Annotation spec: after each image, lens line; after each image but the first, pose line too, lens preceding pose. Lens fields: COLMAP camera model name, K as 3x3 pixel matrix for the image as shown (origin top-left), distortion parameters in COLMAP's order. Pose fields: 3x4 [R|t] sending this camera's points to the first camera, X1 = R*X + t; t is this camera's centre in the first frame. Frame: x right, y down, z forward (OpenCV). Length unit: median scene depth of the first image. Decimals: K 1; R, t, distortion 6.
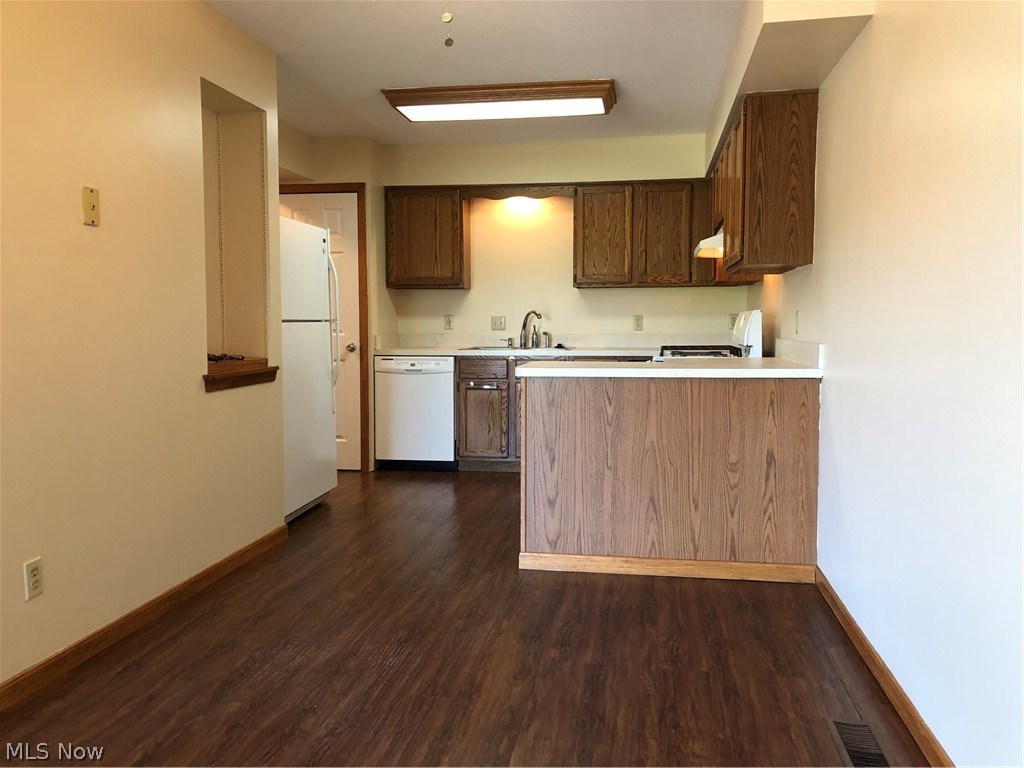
lens RADIAL K [[842.9, 0, 512.0], [0, 842.9, 384.0], [0, 0, 1]] dist [0.201224, -0.000143]
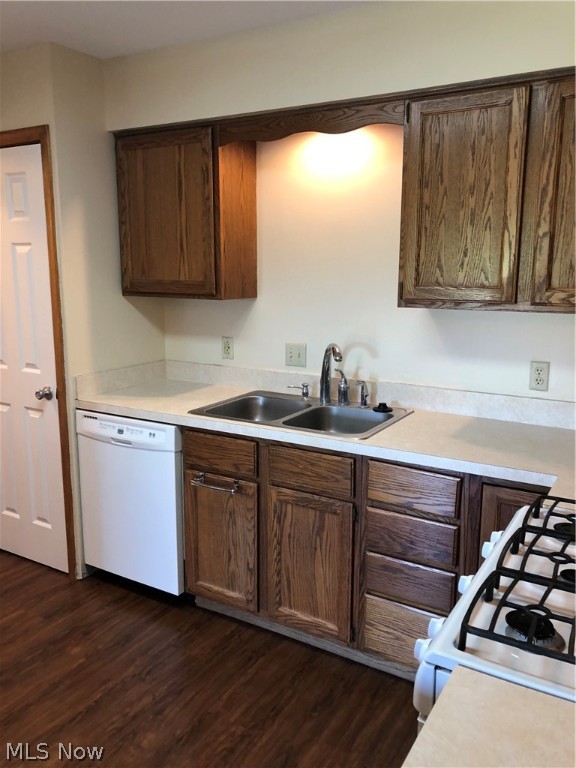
lens RADIAL K [[634.2, 0, 288.0], [0, 634.2, 384.0], [0, 0, 1]] dist [0.041127, -0.000025]
pose [[0.930903, 0.071573, -0.358184, 0.152658], [-0.032571, 0.992973, 0.113768, -0.110604], [0.363810, -0.094241, 0.926693, 0.619896]]
